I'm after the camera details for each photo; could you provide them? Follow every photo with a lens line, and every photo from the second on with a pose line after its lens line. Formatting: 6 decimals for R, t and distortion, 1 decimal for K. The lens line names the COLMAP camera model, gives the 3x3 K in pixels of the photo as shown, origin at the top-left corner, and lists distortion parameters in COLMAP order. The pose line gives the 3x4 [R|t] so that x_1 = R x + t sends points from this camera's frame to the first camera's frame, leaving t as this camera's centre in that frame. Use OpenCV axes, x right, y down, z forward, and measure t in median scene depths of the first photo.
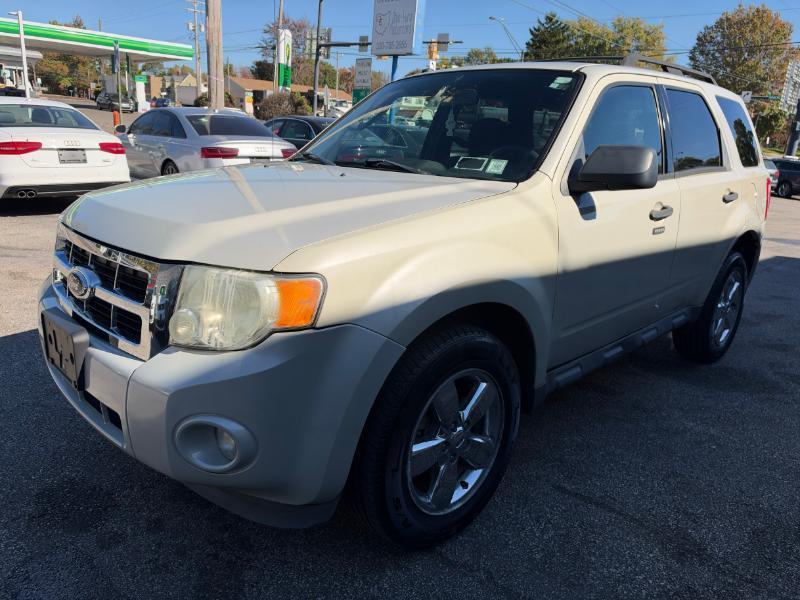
lens RADIAL K [[585.0, 0, 400.0], [0, 585.0, 300.0], [0, 0, 1]] dist [0.010017, -0.021571]
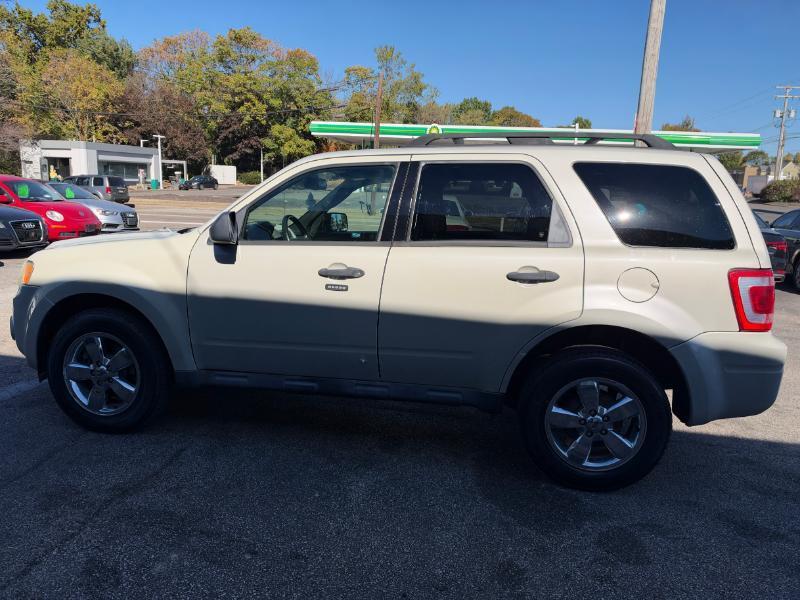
lens RADIAL K [[585.0, 0, 400.0], [0, 585.0, 300.0], [0, 0, 1]] dist [0.010017, -0.021571]
pose [[0.591231, 0.112263, -0.798651, 0.455988], [-0.228951, 0.972887, -0.032734, -0.027829], [0.773322, 0.202205, 0.600904, 0.134624]]
